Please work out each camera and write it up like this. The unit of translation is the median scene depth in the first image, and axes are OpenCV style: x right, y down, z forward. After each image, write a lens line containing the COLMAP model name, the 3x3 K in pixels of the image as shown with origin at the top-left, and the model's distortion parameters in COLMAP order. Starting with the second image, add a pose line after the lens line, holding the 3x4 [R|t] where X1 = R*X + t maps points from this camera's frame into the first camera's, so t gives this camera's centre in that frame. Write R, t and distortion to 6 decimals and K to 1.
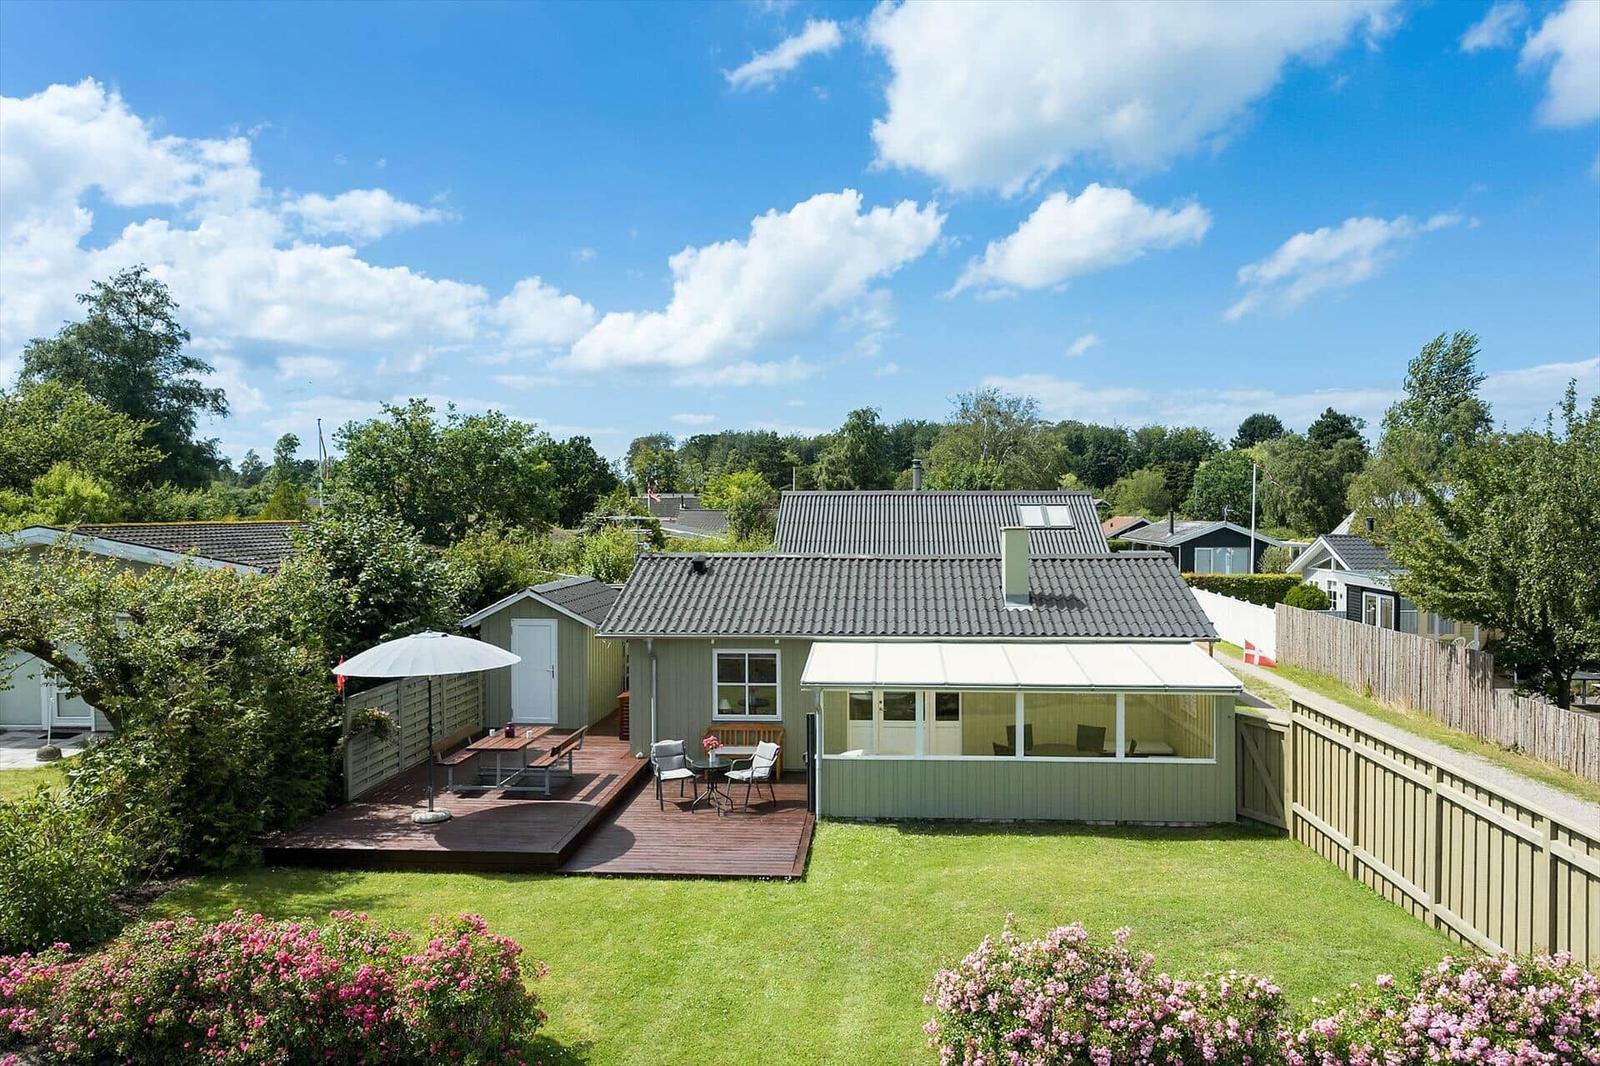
lens RADIAL K [[1147.2, 0, 806.6], [0, 1147.2, 532.0], [0, 0, 1]] dist [-0.014233, -0.001844]
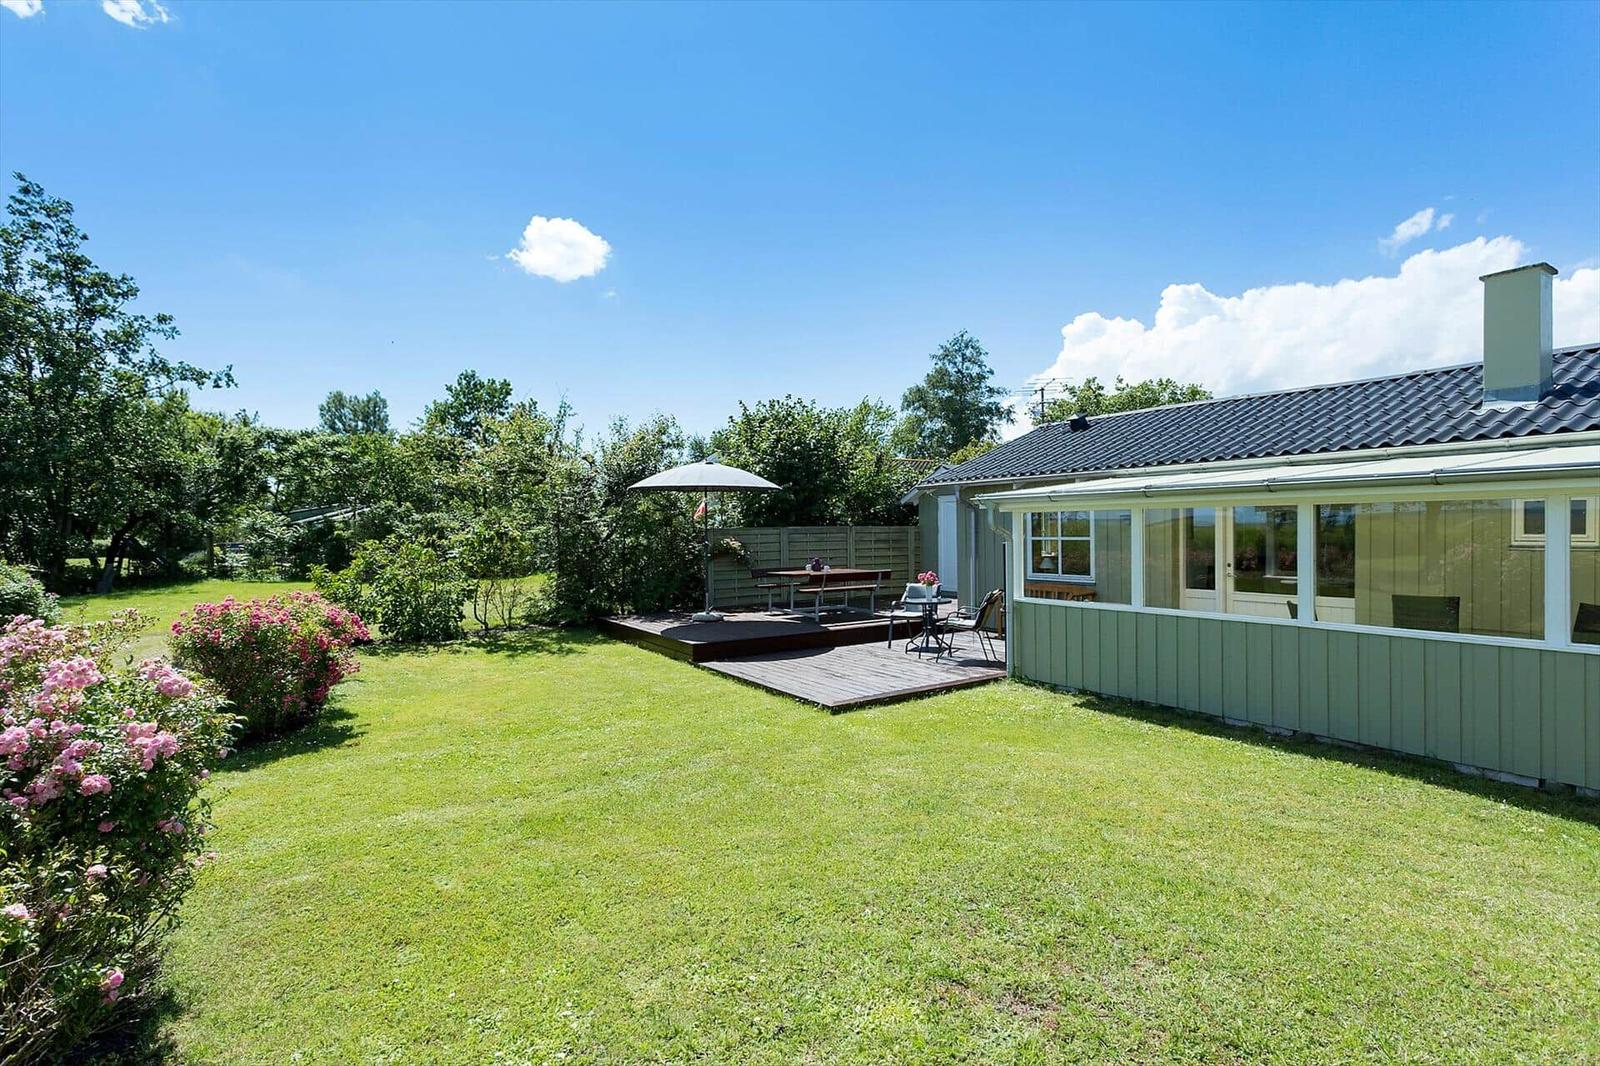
lens RADIAL K [[784.7, 0, 801.0], [0, 784.7, 532.5], [0, 0, 1]] dist [0.000380, 0.000125]
pose [[0.614042, 0.000775, -0.789273, 0.296153], [-0.015242, 0.999825, -0.010876, 0.136074], [0.789126, 0.018709, 0.613946, 0.472921]]
